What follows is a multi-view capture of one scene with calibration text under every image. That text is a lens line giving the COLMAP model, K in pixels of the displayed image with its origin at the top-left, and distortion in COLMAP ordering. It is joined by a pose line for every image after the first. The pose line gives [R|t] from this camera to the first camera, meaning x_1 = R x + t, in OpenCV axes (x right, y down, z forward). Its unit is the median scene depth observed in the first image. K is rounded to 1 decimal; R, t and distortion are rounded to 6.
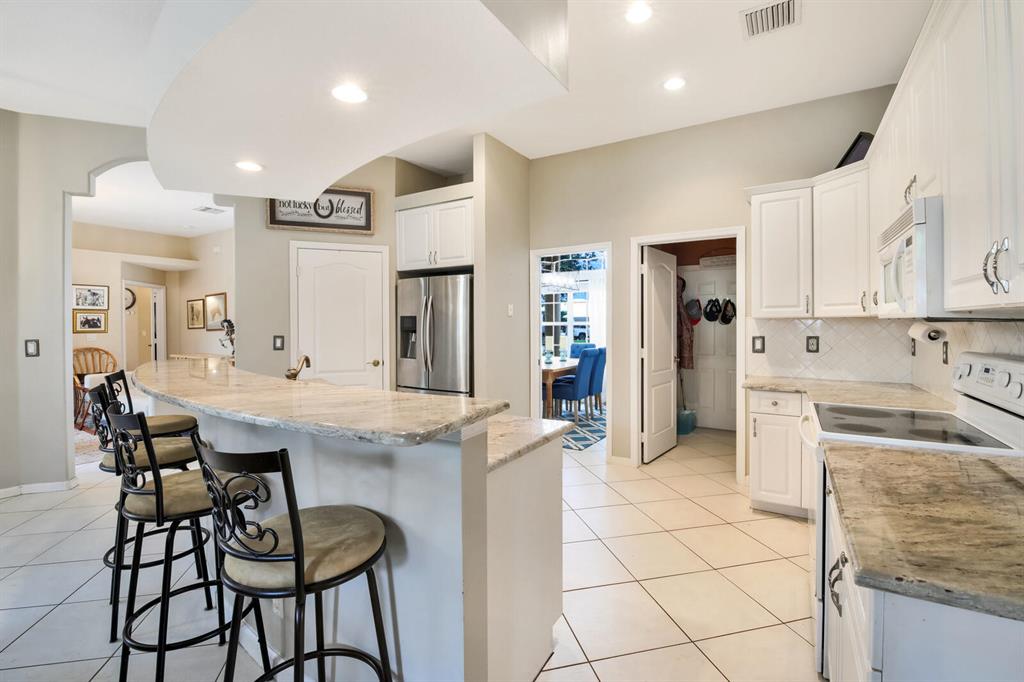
lens RADIAL K [[457.0, 0, 514.1], [0, 457.0, 326.9], [0, 0, 1]] dist [-0.008120, -0.002401]
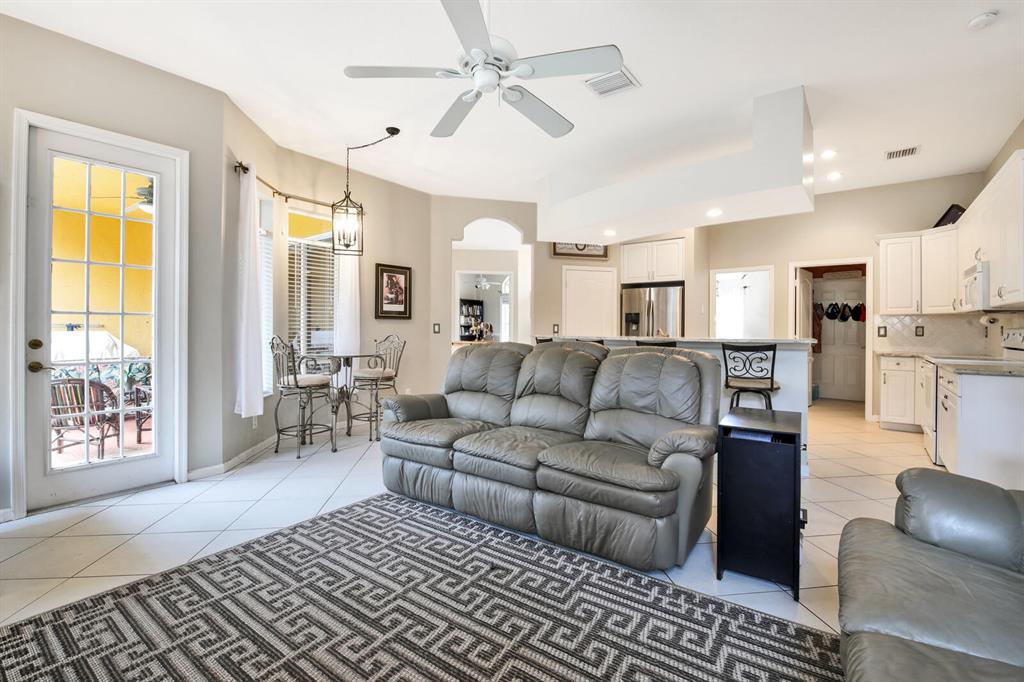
lens RADIAL K [[457.0, 0, 516.8], [0, 457.0, 325.5], [0, 0, 1]] dist [-0.008120, -0.002401]
pose [[0.993494, 0.010945, -0.113355, -0.451155], [-0.012215, 0.999870, -0.010507, 0.040302], [0.113226, 0.011823, 0.993499, -0.587974]]
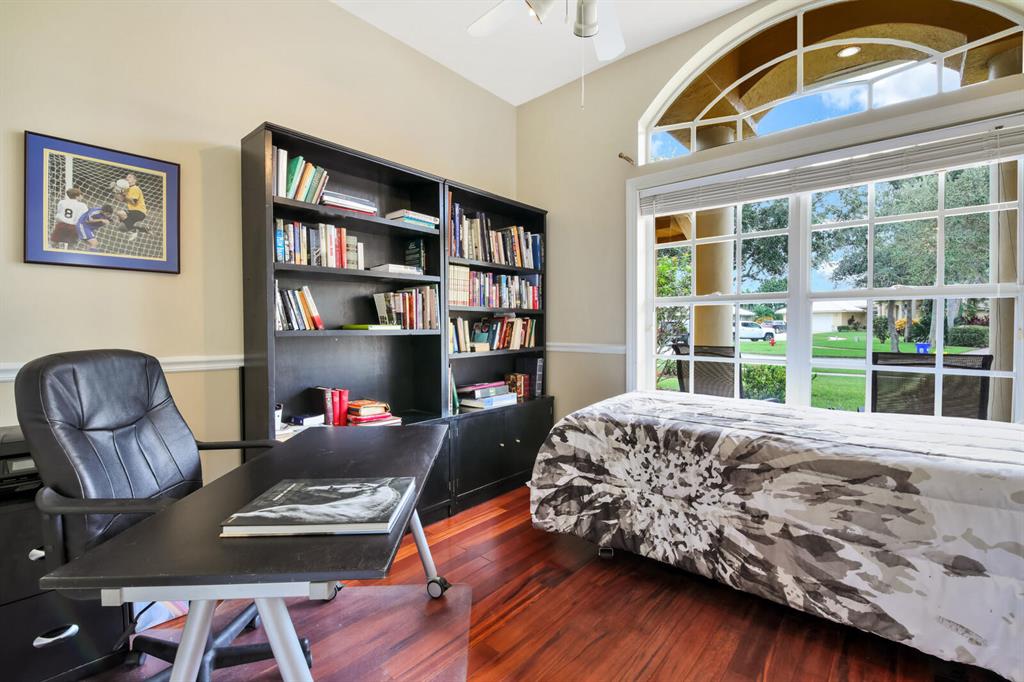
lens RADIAL K [[457.0, 0, 514.5], [0, 457.0, 332.9], [0, 0, 1]] dist [-0.008120, -0.002401]
pose [[0.985963, 0.002996, -0.166936, -0.980479], [-0.000773, 0.999910, 0.013382, 0.034921], [0.166961, -0.013066, 0.985877, 1.808813]]
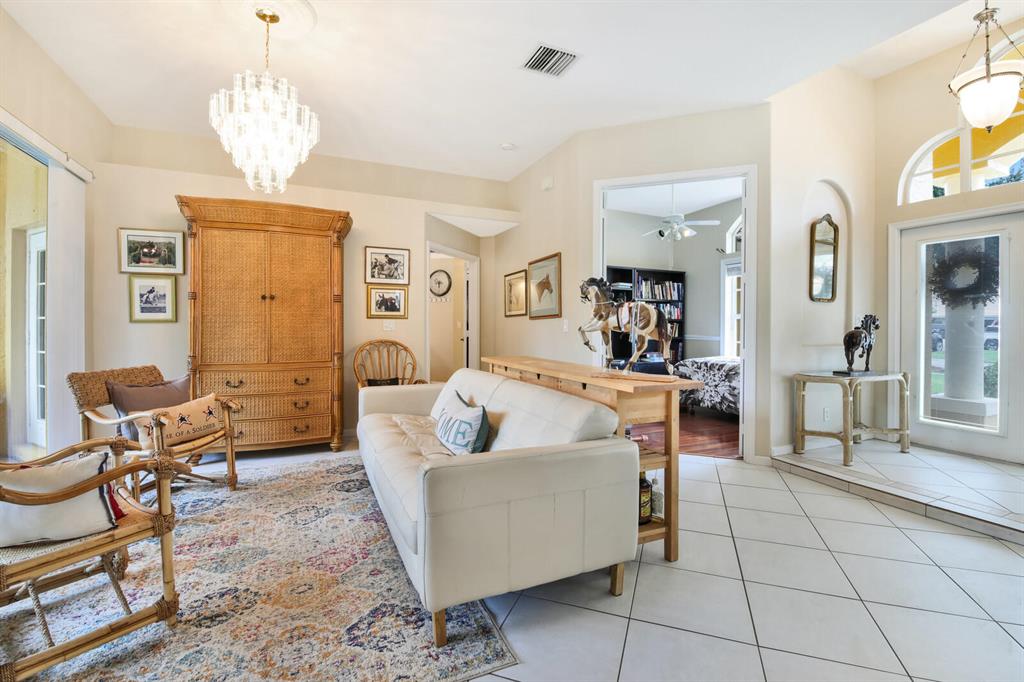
lens RADIAL K [[457.0, 0, 509.3], [0, 457.0, 331.4], [0, 0, 1]] dist [-0.008120, -0.002401]
pose [[0.826480, 0.017051, -0.562707, -0.649458], [-0.011493, 0.999844, 0.013418, 0.034003], [0.562848, -0.004623, 0.826547, 0.871185]]
